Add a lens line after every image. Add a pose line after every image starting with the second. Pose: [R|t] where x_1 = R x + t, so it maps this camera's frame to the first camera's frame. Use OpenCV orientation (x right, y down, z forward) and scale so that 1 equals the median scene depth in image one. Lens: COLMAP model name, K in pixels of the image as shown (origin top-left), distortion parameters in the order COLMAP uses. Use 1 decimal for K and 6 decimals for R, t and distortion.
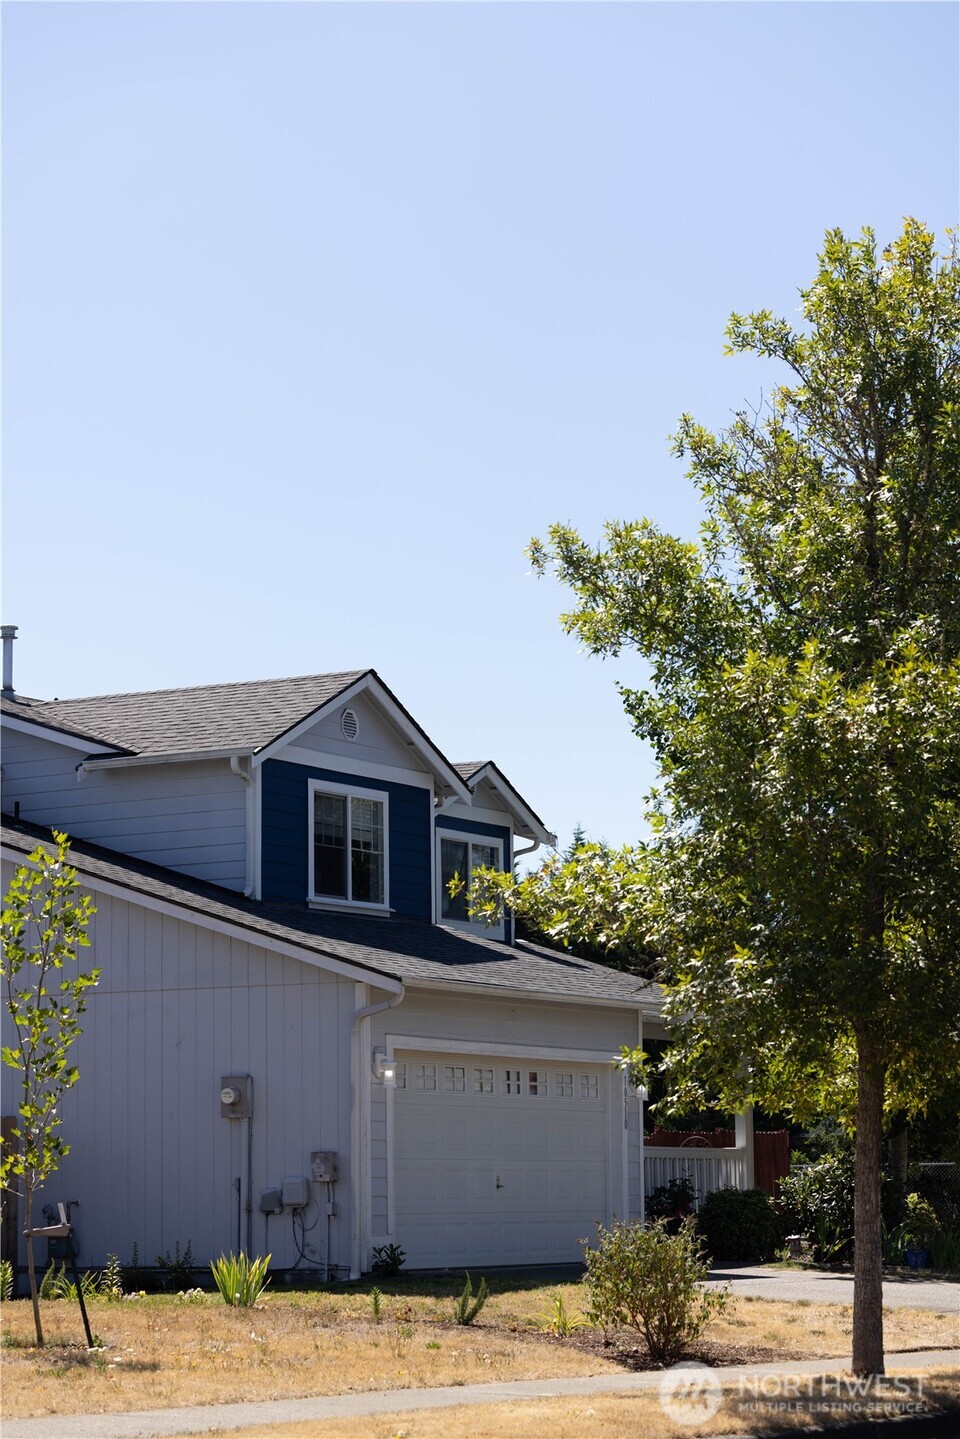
lens RADIAL K [[3609.0, 0, 480.0], [0, 3609.0, 719.4], [0, 0, 1]] dist [-0.108764, 0.000000]
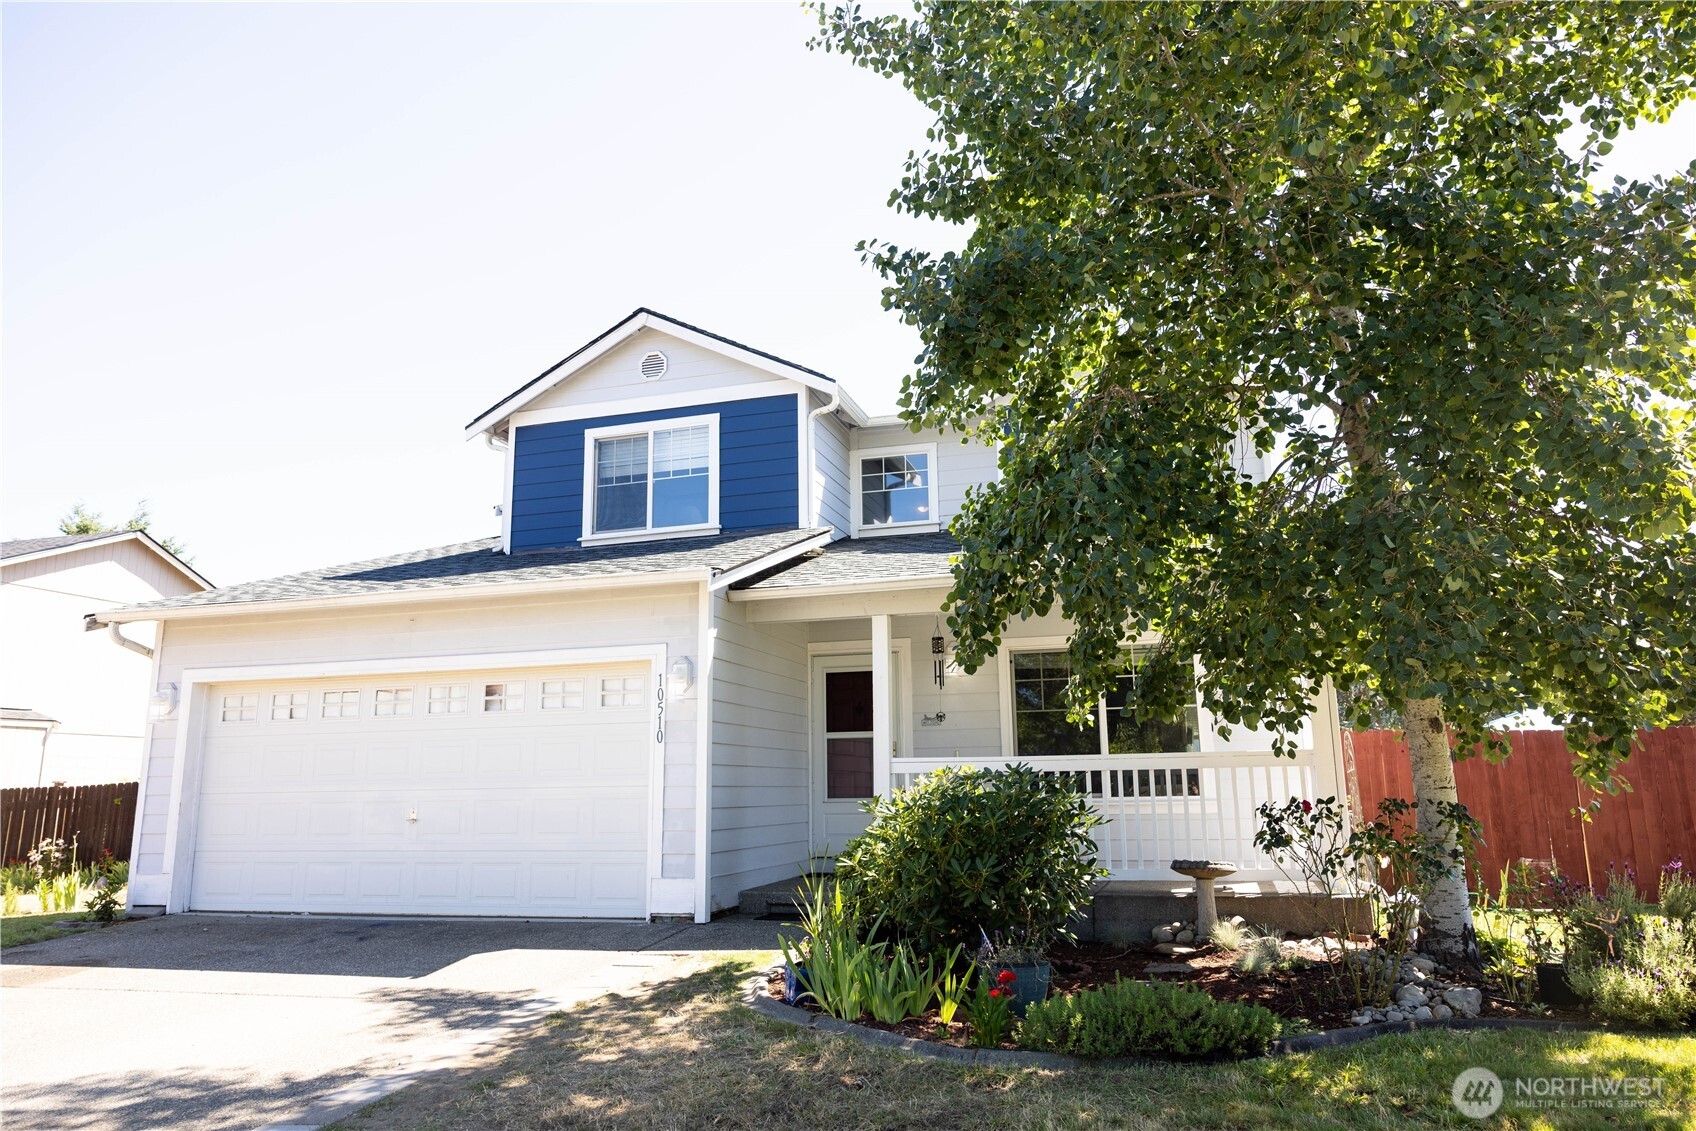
lens RADIAL K [[1120.7, 0, 866.3], [0, 1120.7, 573.1], [0, 0, 1]] dist [-0.005541, 0.000521]
pose [[0.218355, -0.181631, -0.958818, 0.284269], [0.143574, 0.977814, -0.152533, 0.121101], [0.965250, -0.104355, 0.239588, 0.989599]]
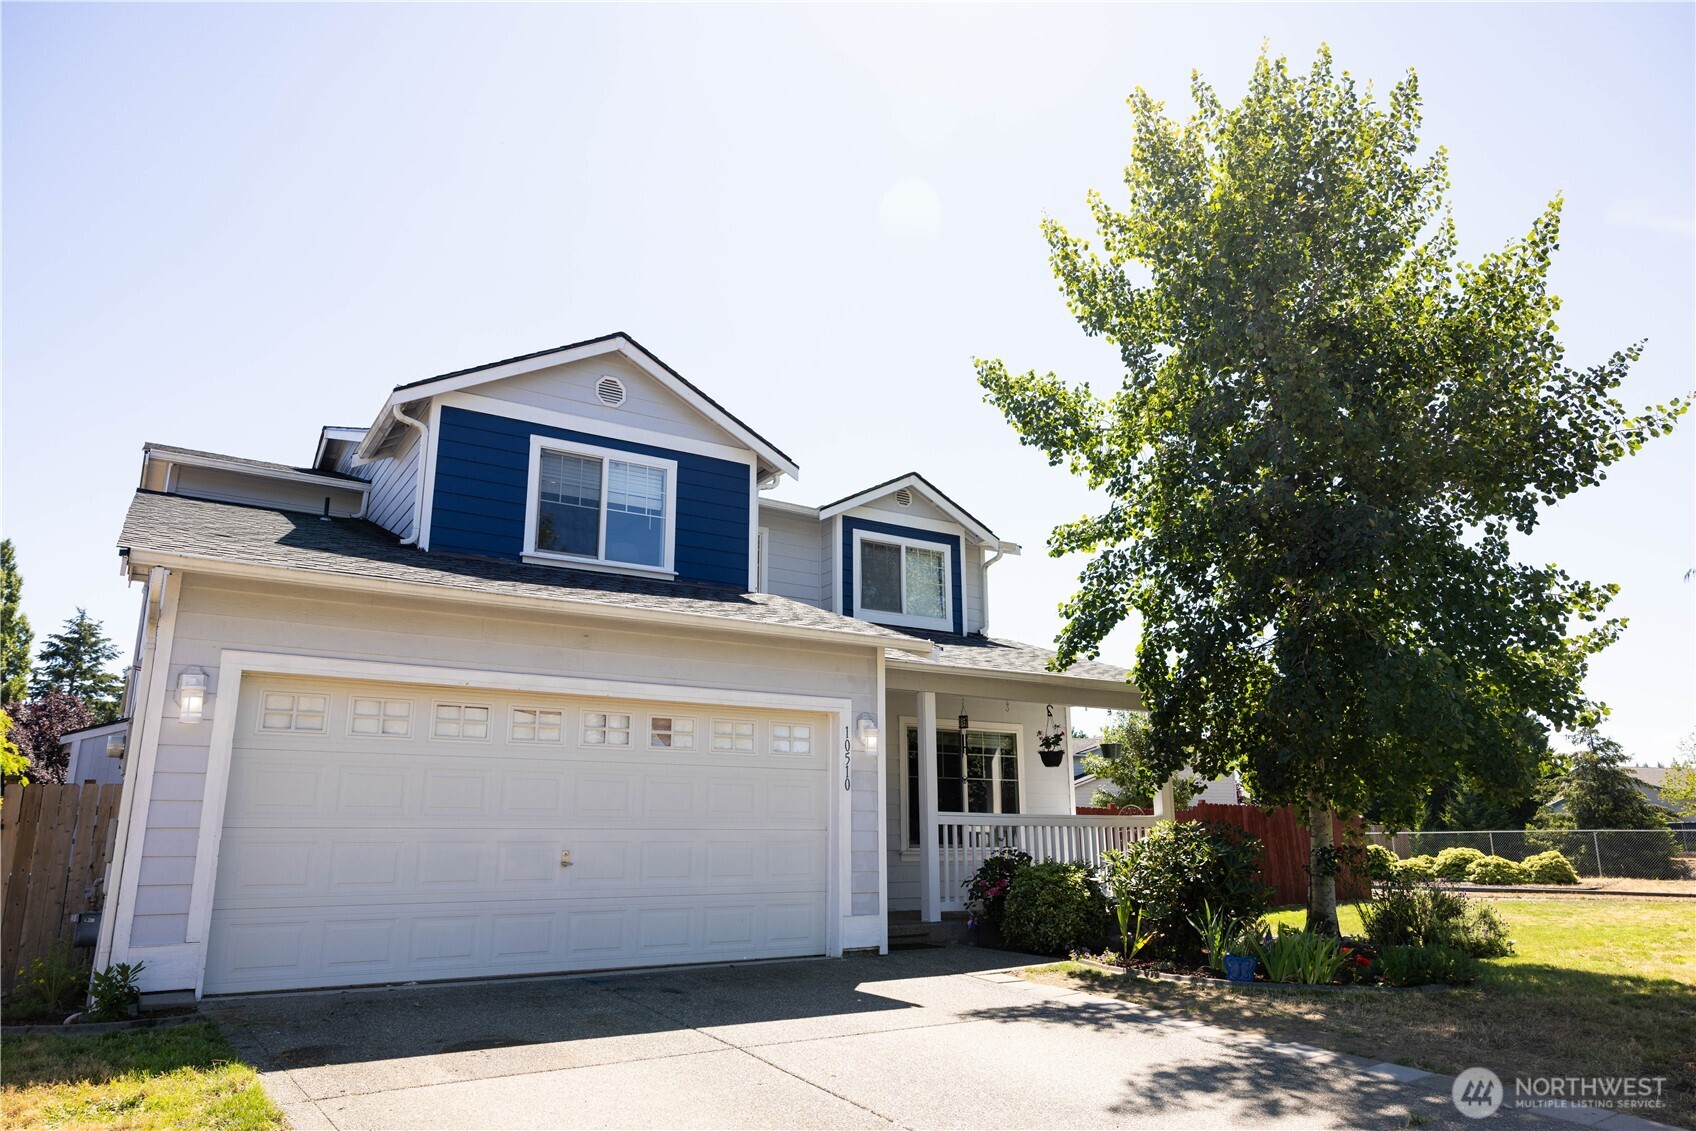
lens RADIAL K [[1120.7, 0, 844.2], [0, 1120.7, 573.1], [0, 0, 1]] dist [-0.005541, 0.000521]
pose [[0.877339, -0.106931, -0.467805, 0.166336], [0.059990, 0.991649, -0.114163, 0.093498], [0.476106, 0.072096, 0.876428, 0.769176]]
